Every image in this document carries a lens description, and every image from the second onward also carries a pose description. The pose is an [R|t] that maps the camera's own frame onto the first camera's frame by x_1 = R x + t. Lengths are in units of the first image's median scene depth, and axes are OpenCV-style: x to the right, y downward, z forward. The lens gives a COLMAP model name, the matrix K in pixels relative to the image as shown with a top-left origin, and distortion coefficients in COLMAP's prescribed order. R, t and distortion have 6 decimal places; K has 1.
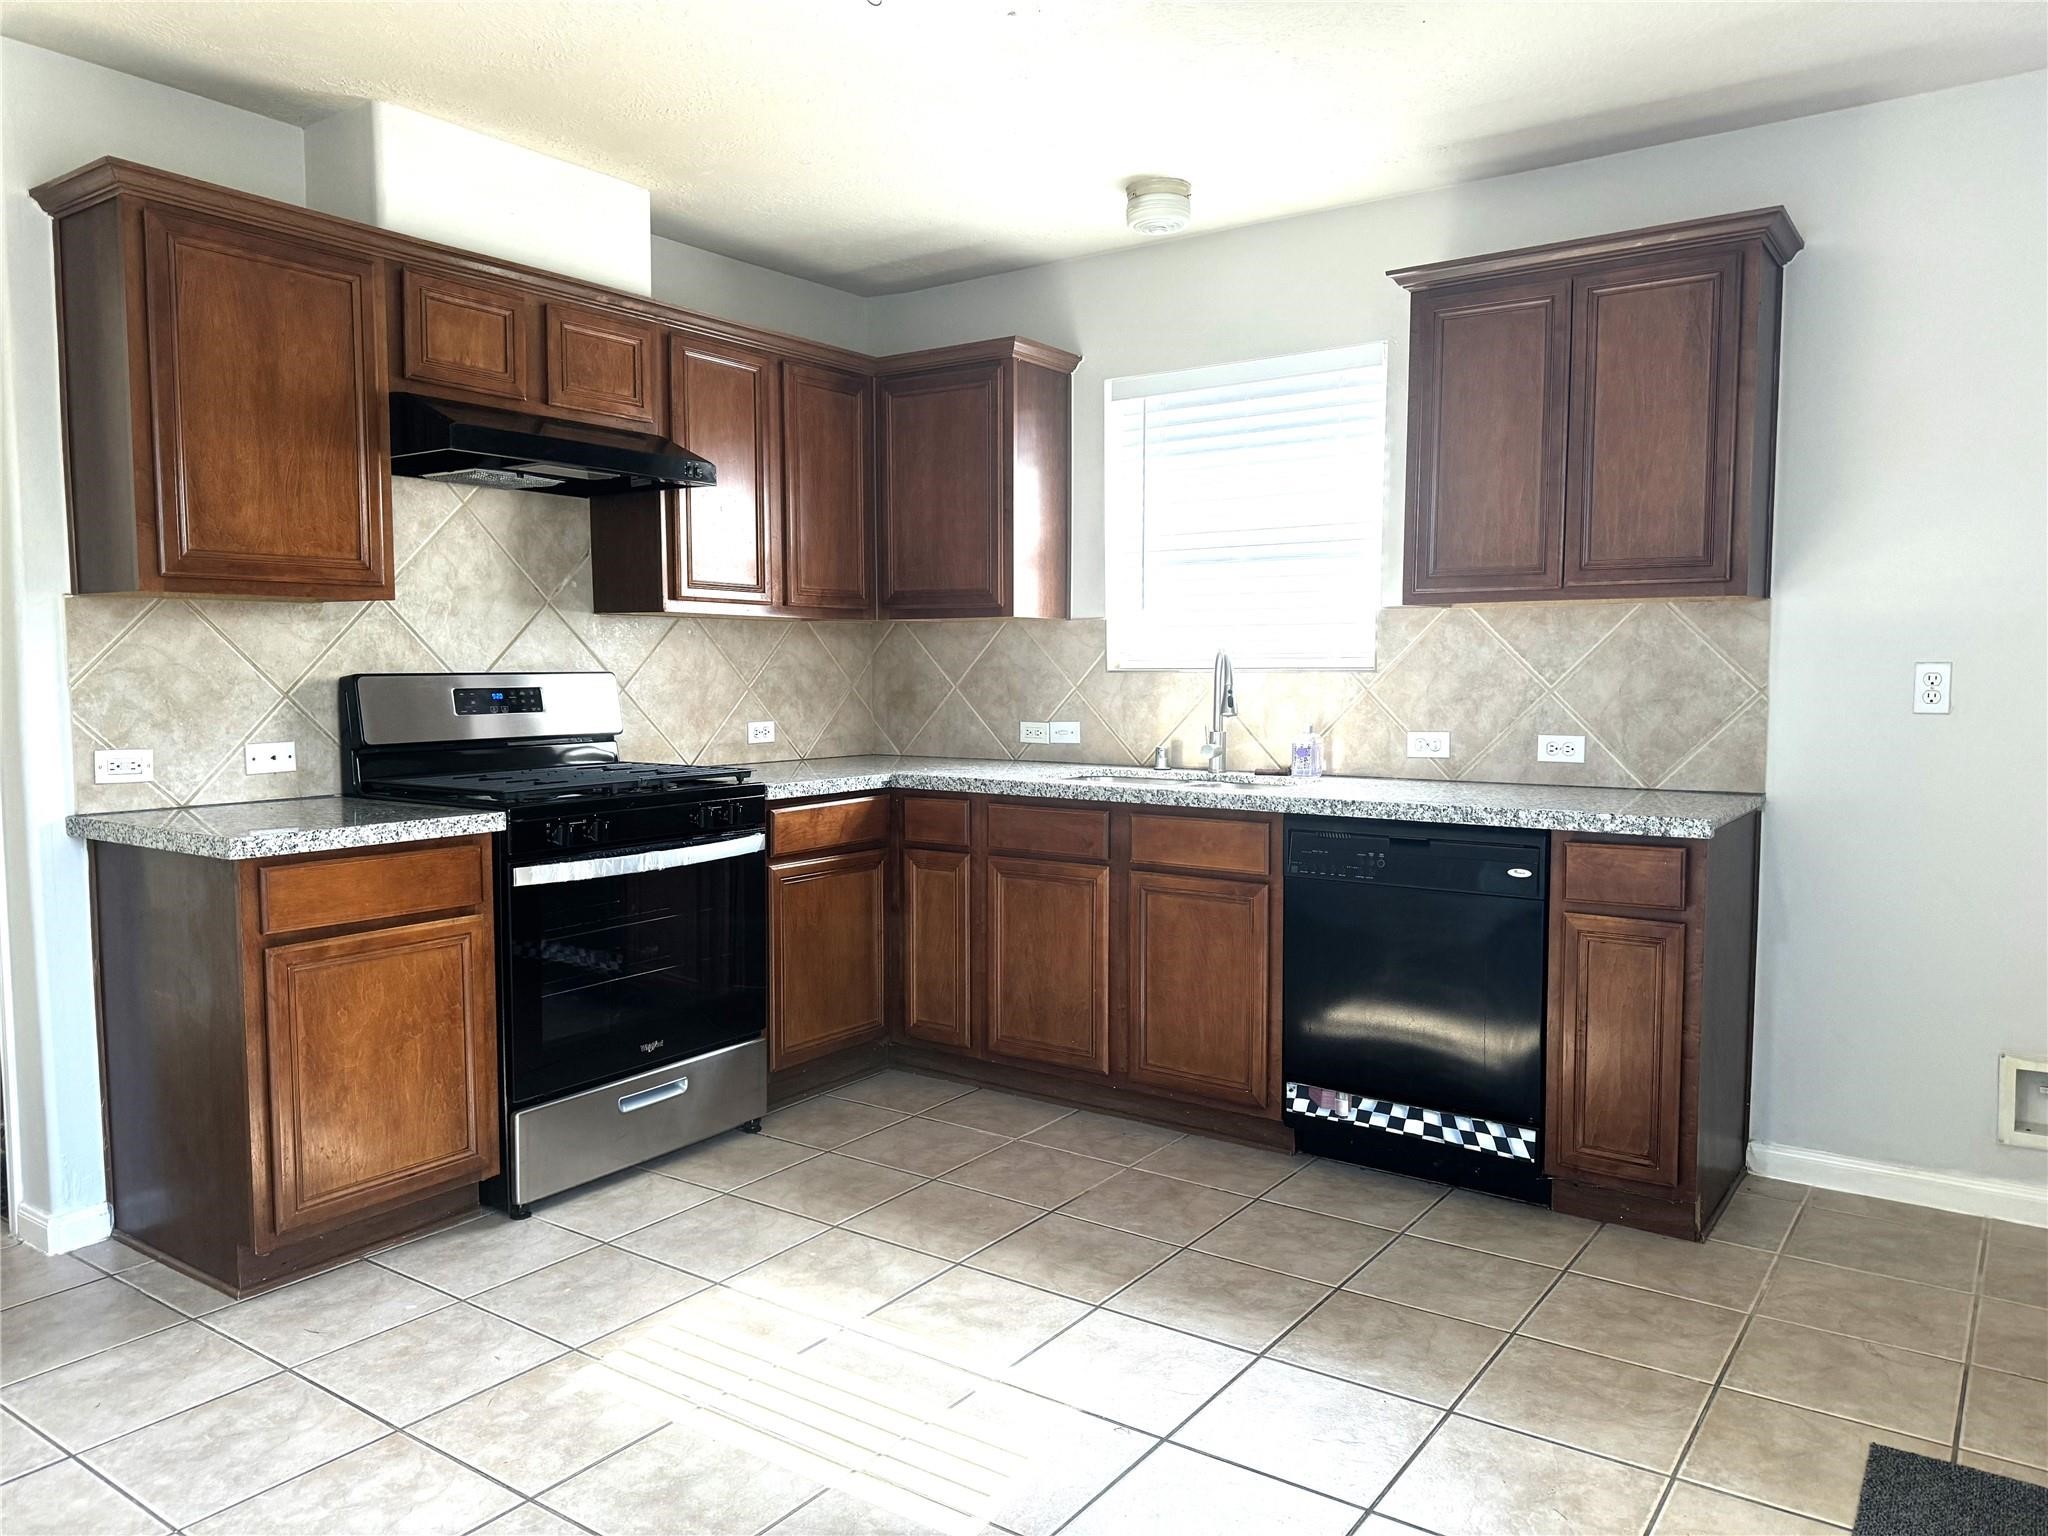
lens RADIAL K [[1461.2, 0, 1024.0], [0, 1461.2, 768.0], [0, 0, 1]] dist [0.048371, 0.000709]
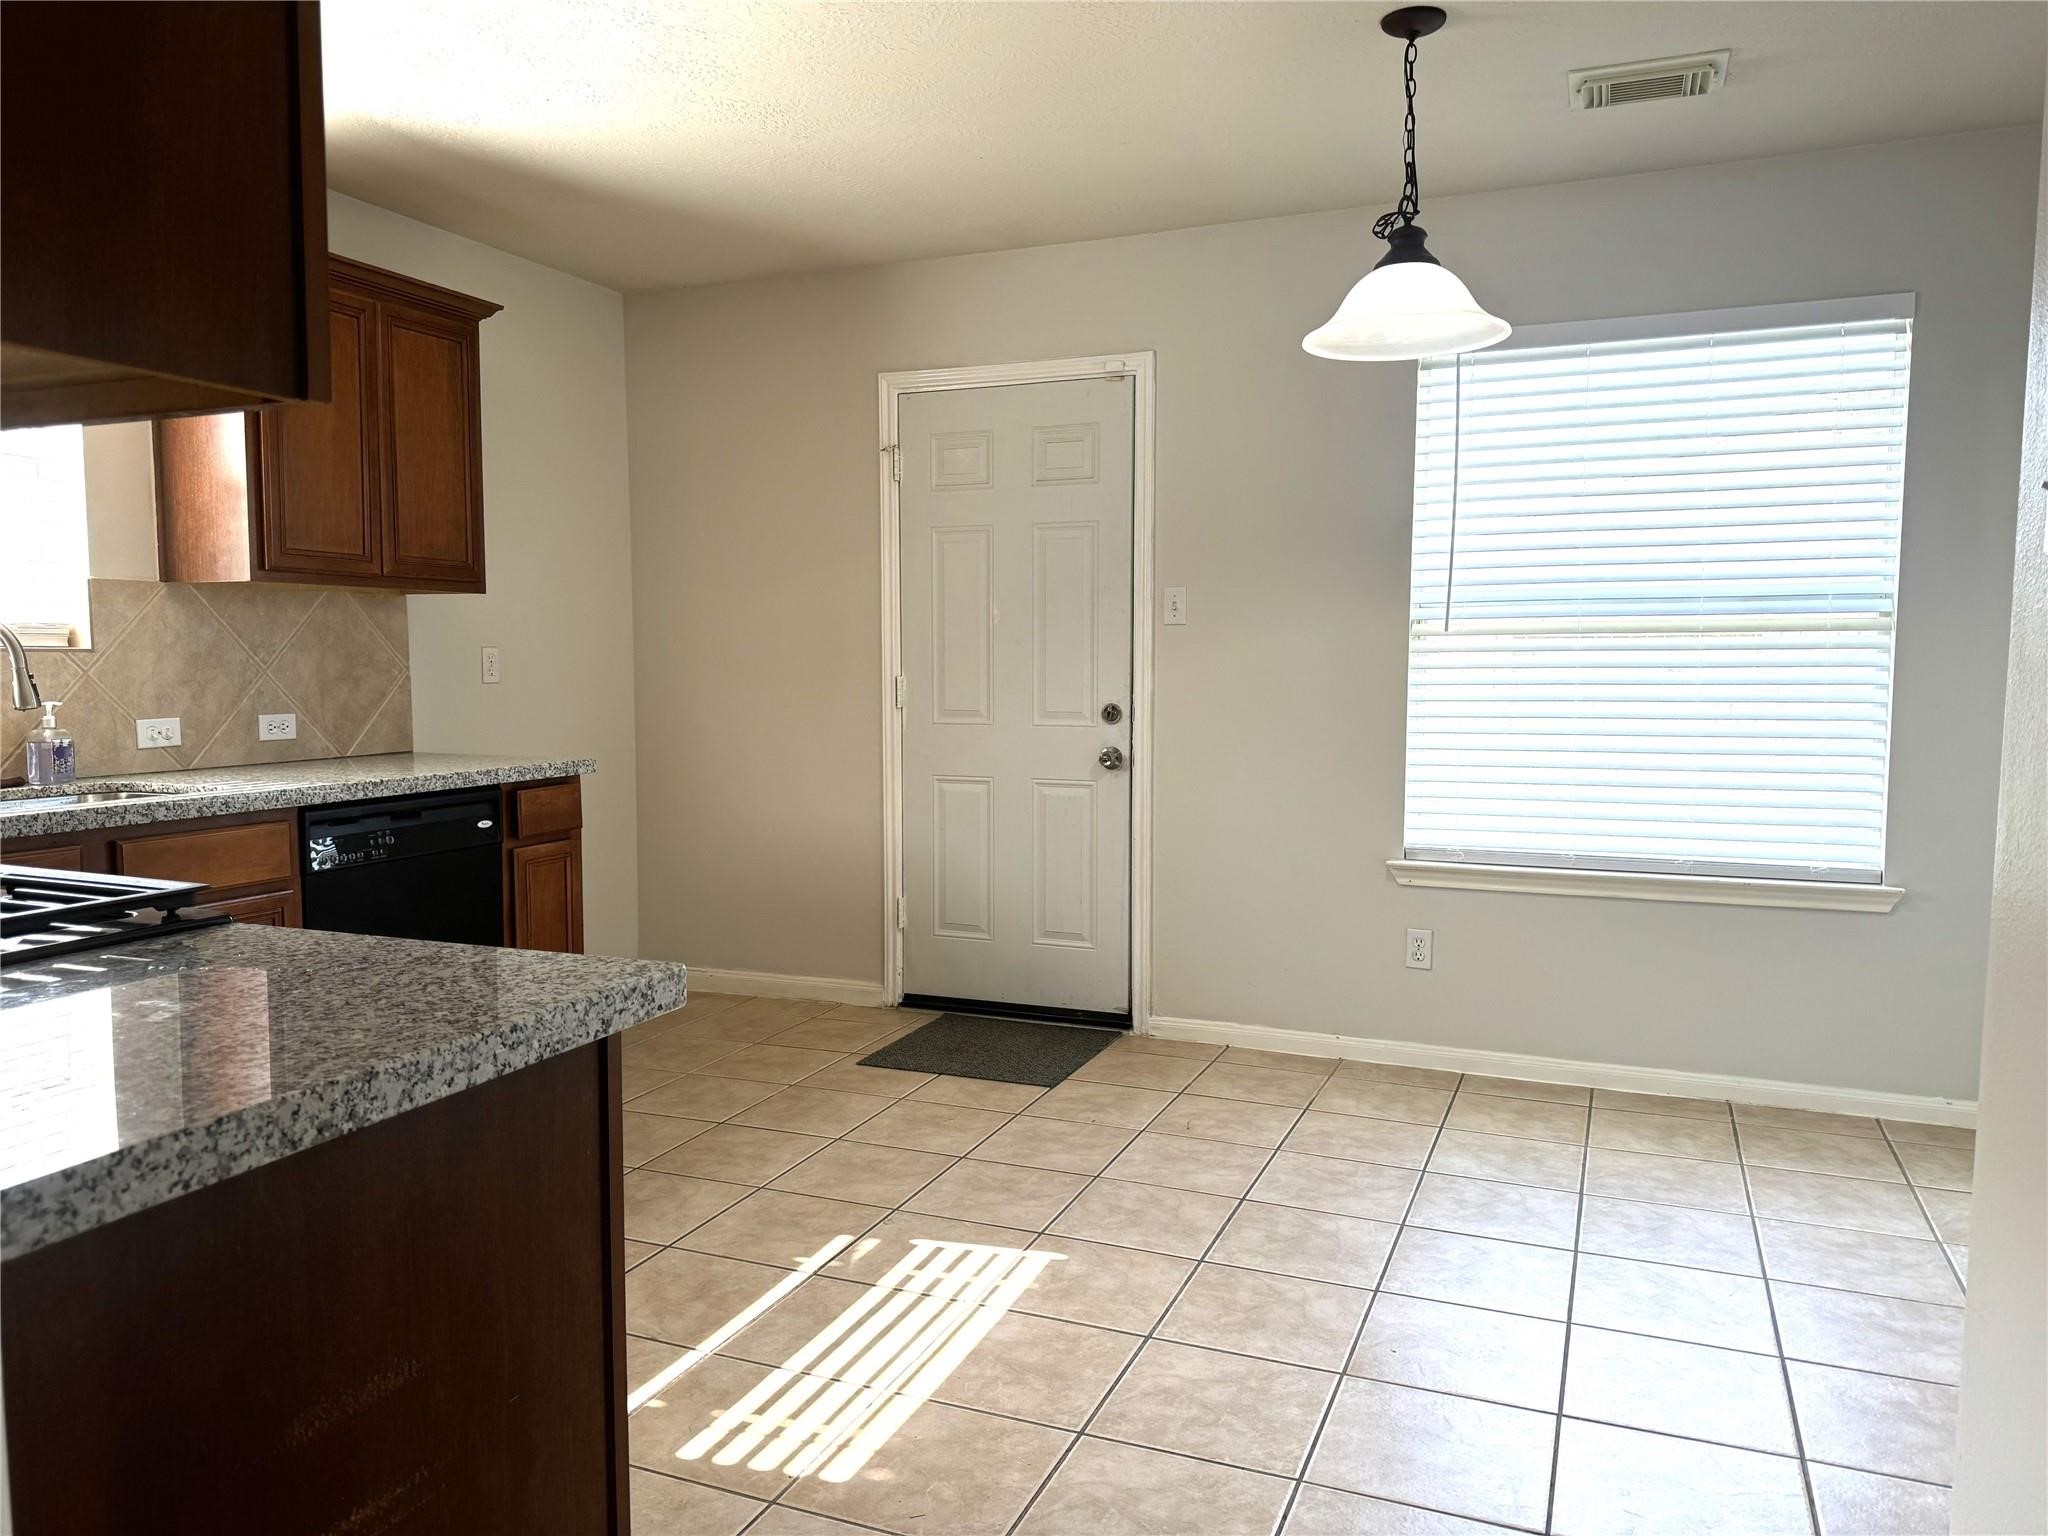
lens RADIAL K [[1388.7, 0, 1068.6], [0, 1388.7, 730.5], [0, 0, 1]] dist [0.024461, 0.000461]
pose [[-0.237287, -0.050265, 0.970138, -0.749486], [0.068176, 0.995336, 0.068246, -0.041221], [-0.969044, 0.082334, -0.232754, 0.712370]]
